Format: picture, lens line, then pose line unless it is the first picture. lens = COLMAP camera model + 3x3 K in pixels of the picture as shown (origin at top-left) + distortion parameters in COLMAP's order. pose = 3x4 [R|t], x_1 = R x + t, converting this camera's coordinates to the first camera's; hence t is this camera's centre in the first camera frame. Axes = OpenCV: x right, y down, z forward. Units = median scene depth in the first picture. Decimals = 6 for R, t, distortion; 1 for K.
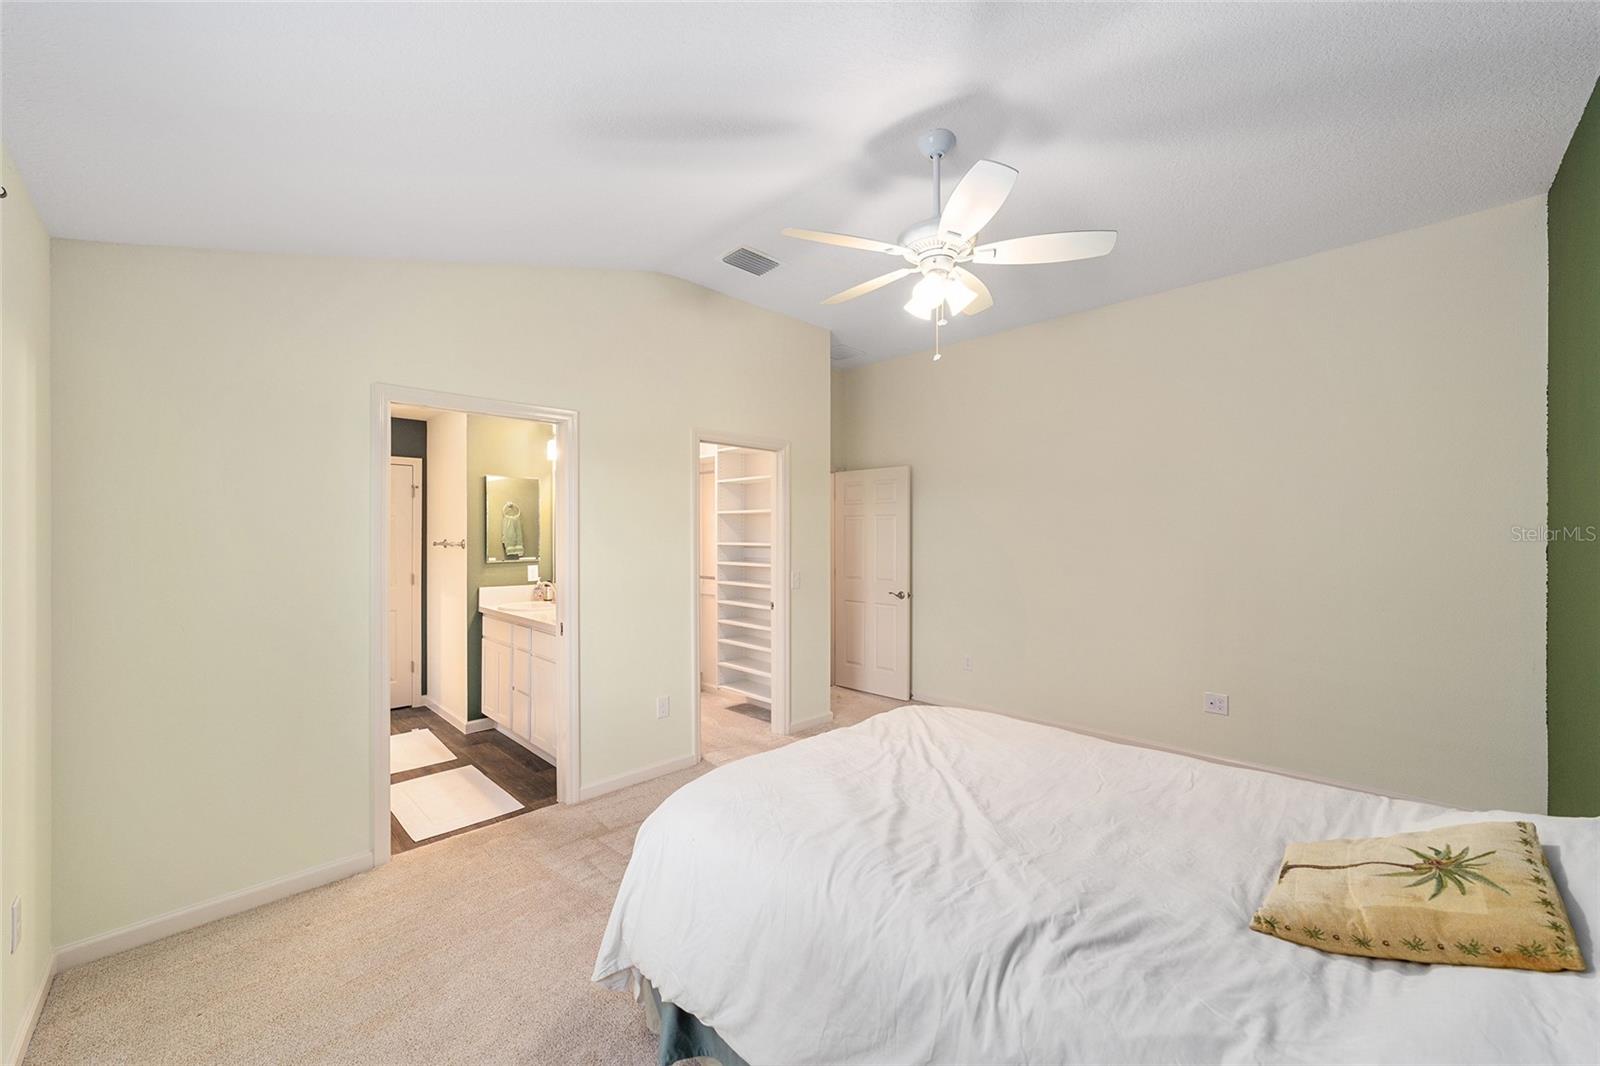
lens RADIAL K [[593.1, 0, 804.3], [0, 593.1, 540.5], [0, 0, 1]] dist [-0.010545, -0.000023]
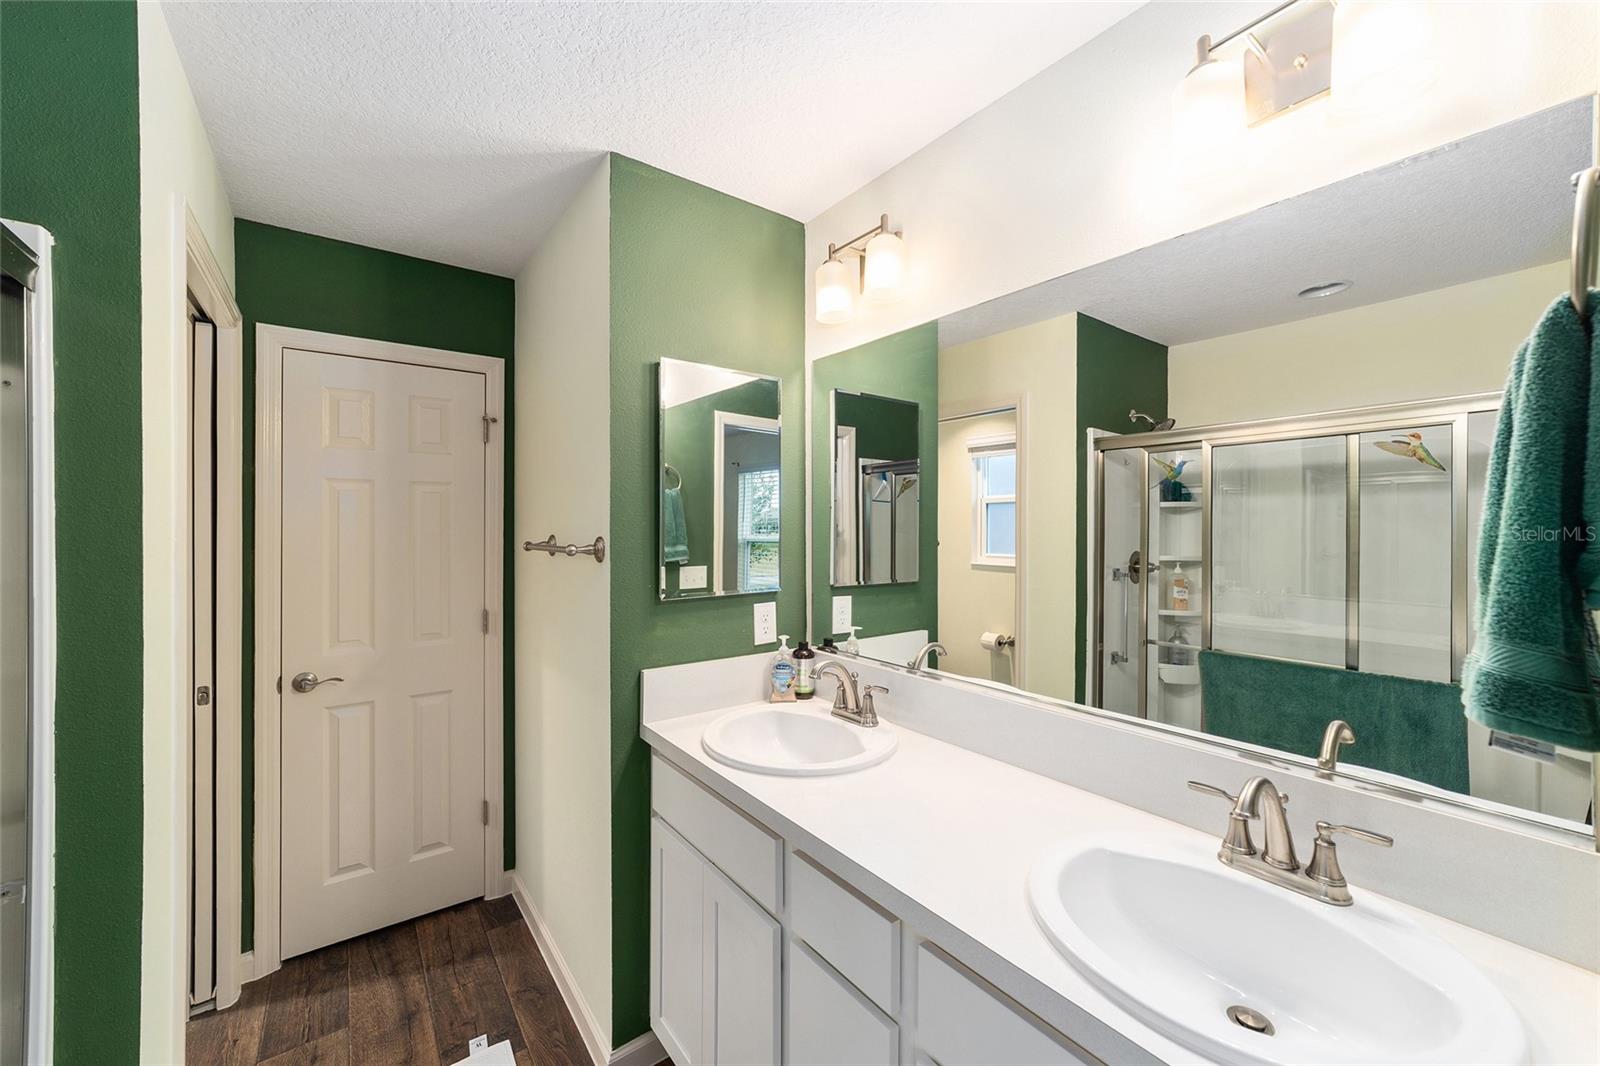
lens RADIAL K [[612.6, 0, 802.3], [0, 612.6, 536.2], [0, 0, 1]] dist [-0.002722, 0.000003]
pose [[0.988528, 0.002524, -0.151018, -0.371428], [-0.001414, 0.999971, 0.007459, -0.004296], [0.151033, -0.007160, 0.988503, 0.605291]]
